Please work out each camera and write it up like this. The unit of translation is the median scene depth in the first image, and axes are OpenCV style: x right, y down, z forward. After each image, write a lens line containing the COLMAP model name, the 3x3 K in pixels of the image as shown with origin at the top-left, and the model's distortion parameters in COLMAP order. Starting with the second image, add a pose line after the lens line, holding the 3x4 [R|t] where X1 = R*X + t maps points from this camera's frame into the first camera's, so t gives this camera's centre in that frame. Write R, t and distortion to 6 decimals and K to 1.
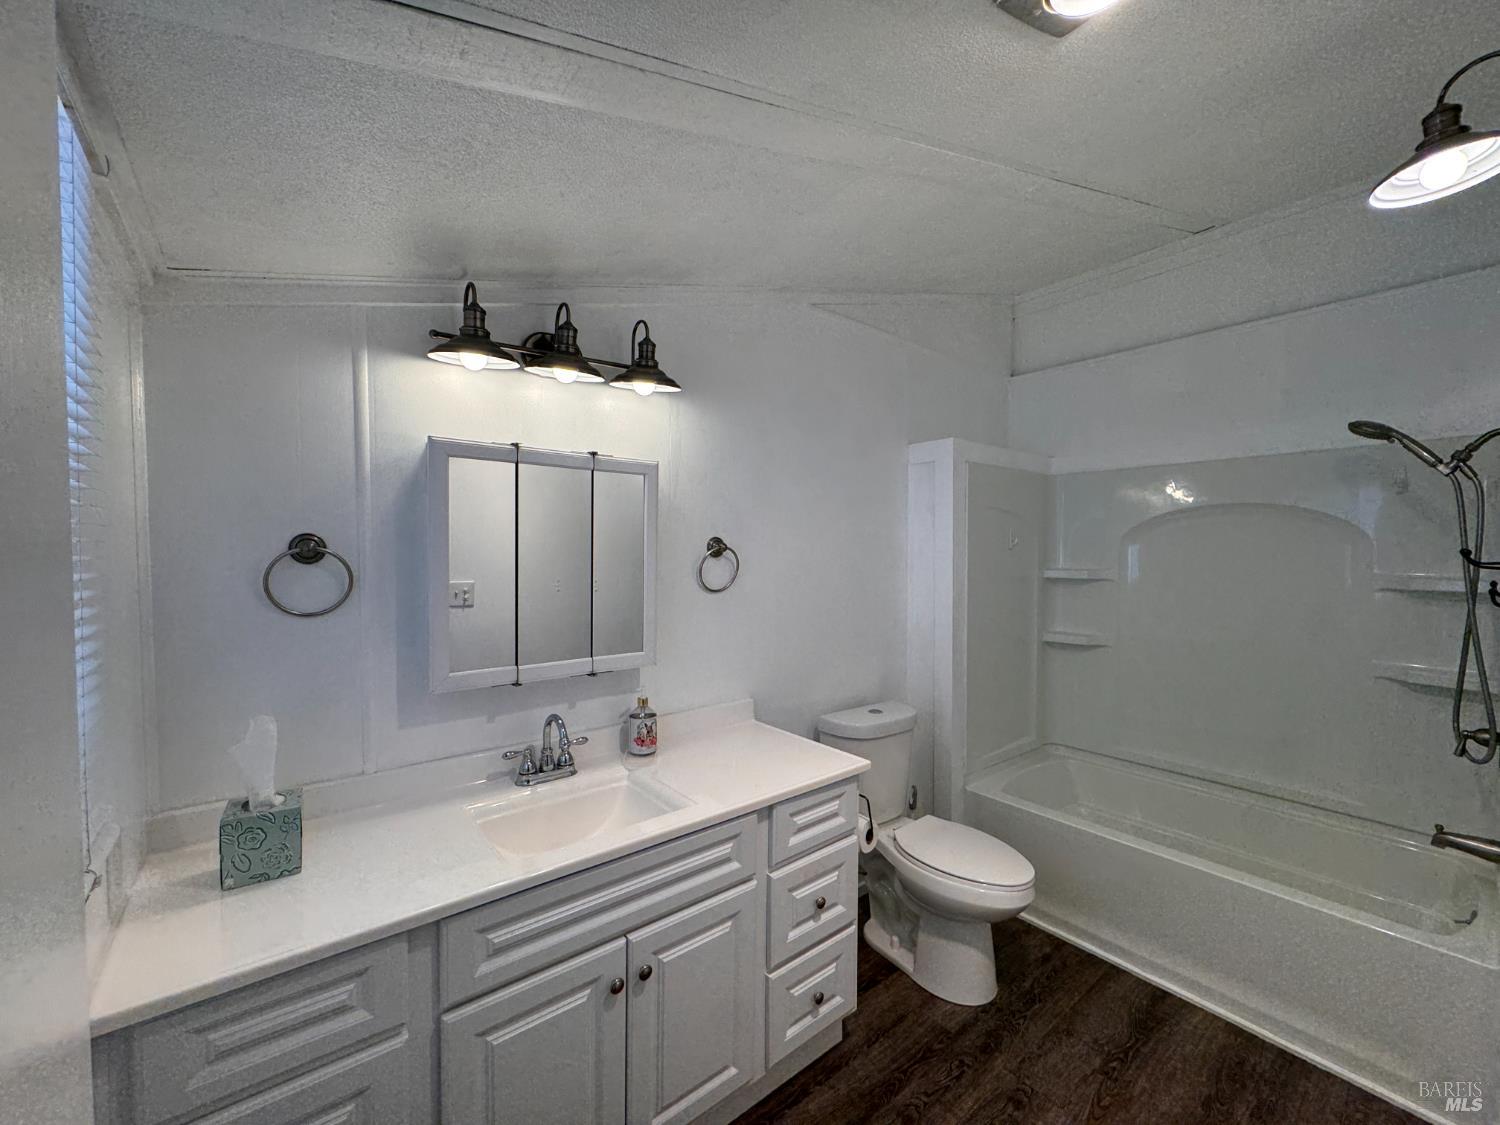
lens RADIAL K [[598.3, 0, 753.7], [0, 598.3, 555.8], [0, 0, 1]] dist [-0.003605, 0.000486]
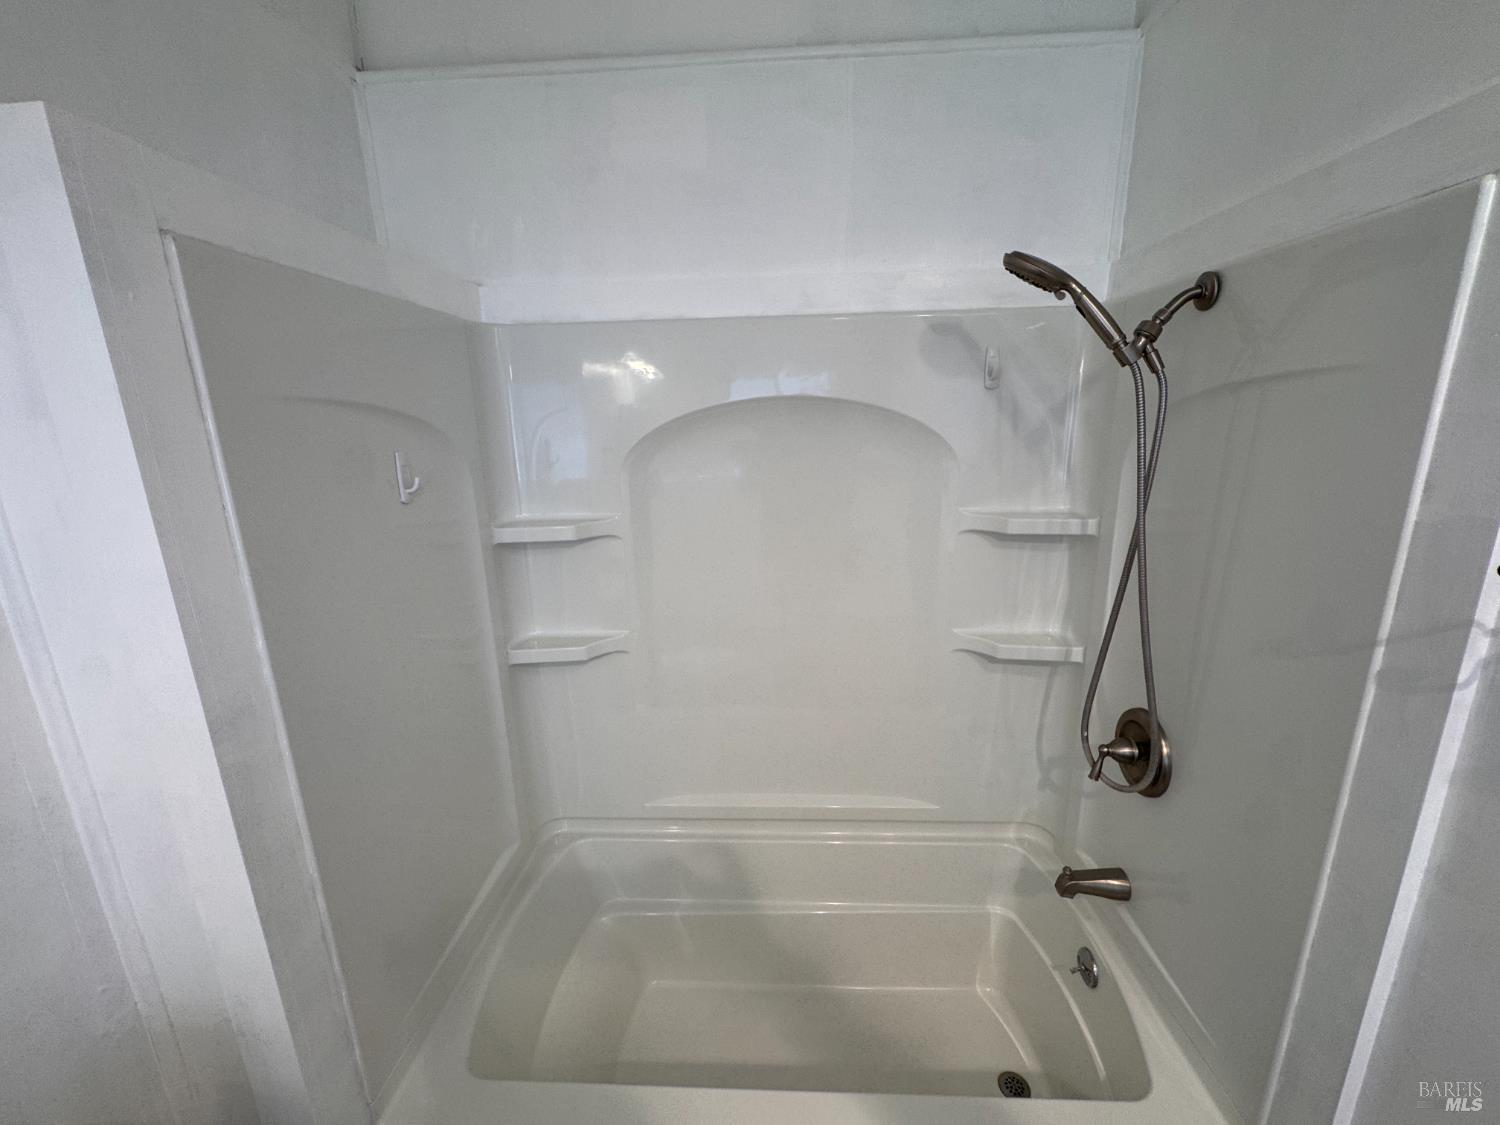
lens RADIAL K [[598.3, 0, 745.2], [0, 598.3, 553.9], [0, 0, 1]] dist [-0.003605, 0.000486]
pose [[0.669963, -0.182220, 0.719684, 0.405494], [0.031415, 0.975499, 0.217747, -0.083937], [-0.741730, -0.123274, 0.659273, 0.791094]]
